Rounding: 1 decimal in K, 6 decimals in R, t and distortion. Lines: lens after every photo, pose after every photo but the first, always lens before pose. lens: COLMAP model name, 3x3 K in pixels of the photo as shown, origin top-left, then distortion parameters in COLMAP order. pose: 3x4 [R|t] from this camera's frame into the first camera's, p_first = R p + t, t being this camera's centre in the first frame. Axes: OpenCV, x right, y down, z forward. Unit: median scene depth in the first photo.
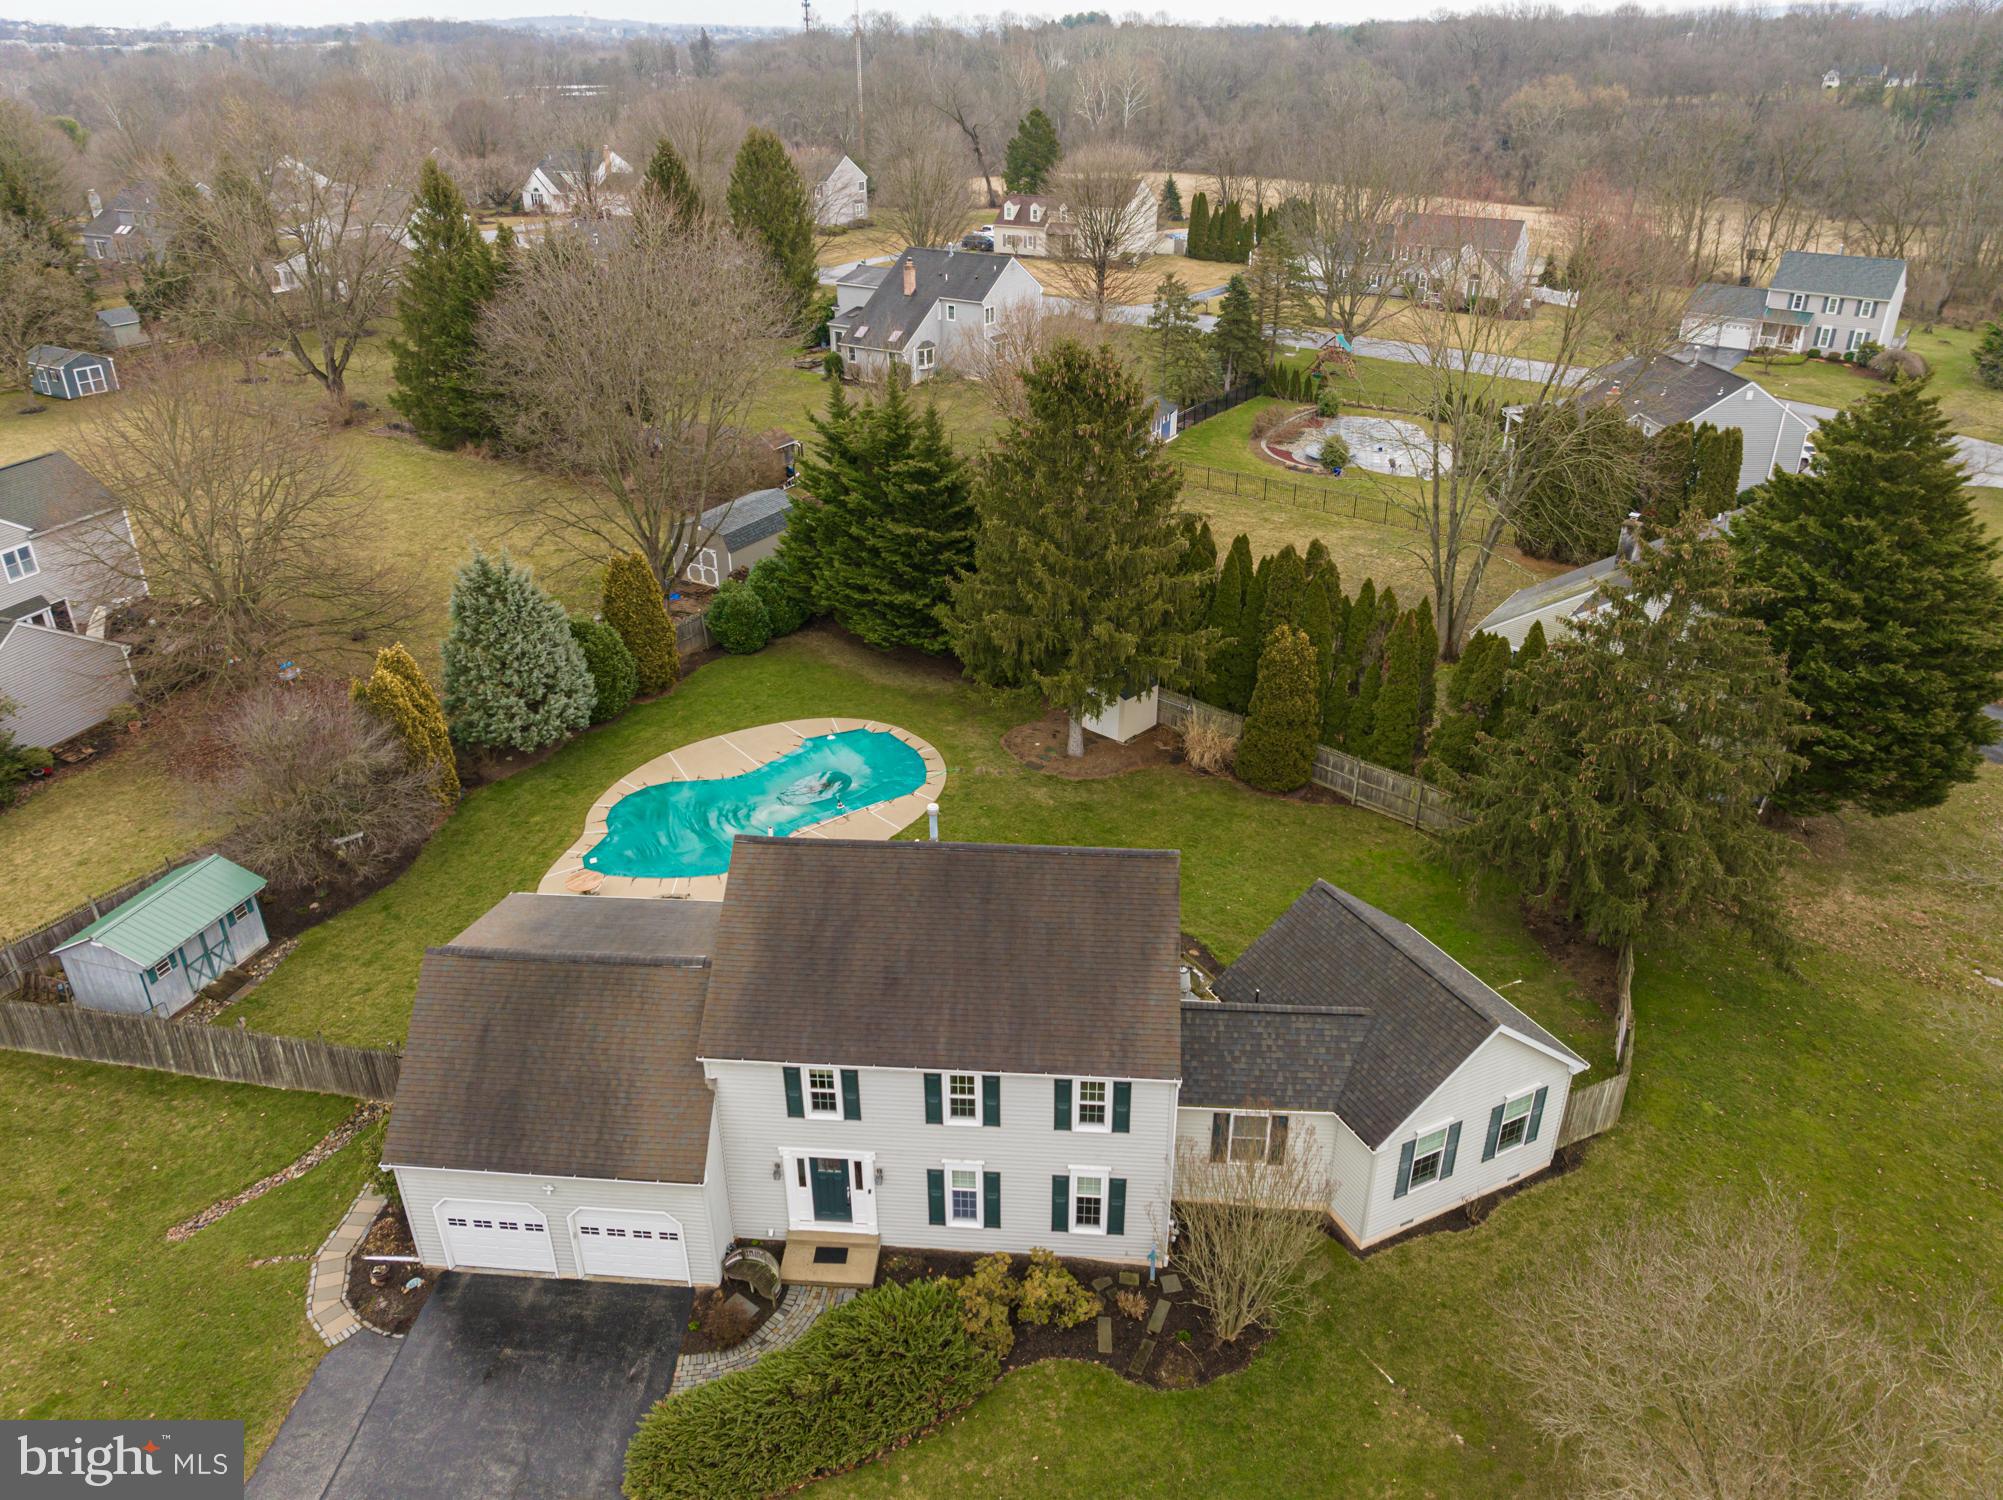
lens RADIAL K [[1383.9, 0, 1001.5], [0, 1383.9, 750.0], [0, 0, 1]] dist [-0.025903, -0.000030]
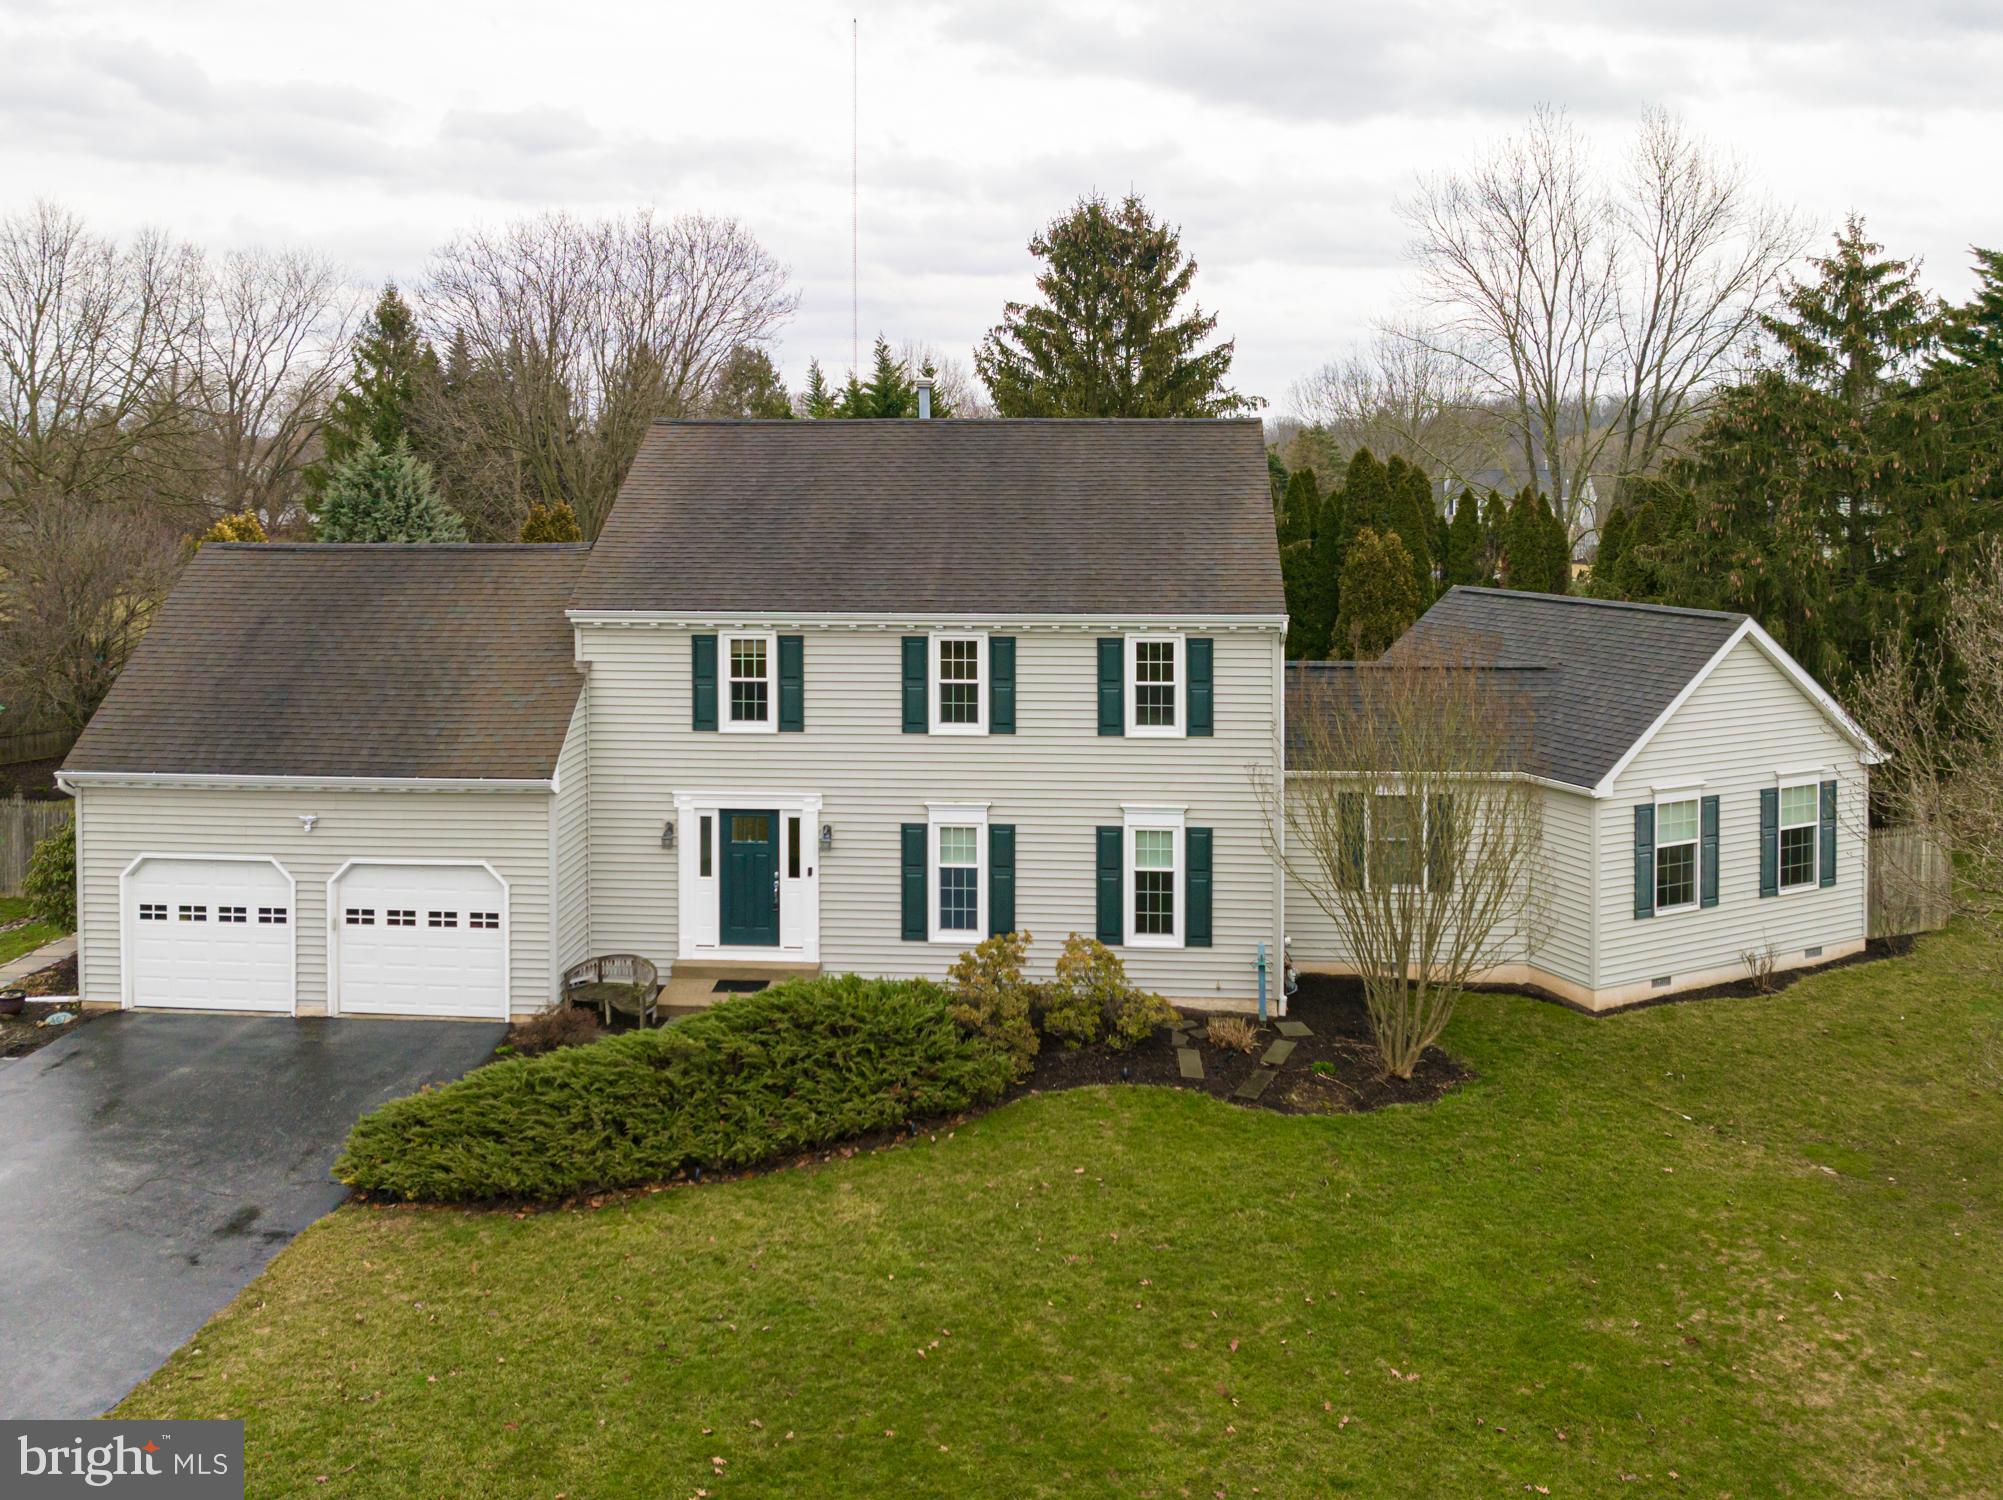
lens RADIAL K [[1628.3, 0, 1001.5], [0, 1628.3, 750.0], [0, 0, 1]] dist [-0.019000, -0.003624]
pose [[0.999991, 0.003752, -0.001743, -0.006088], [-0.004135, 0.894047, -0.447954, 0.611768], [-0.000122, 0.447957, 0.894055, 0.305983]]
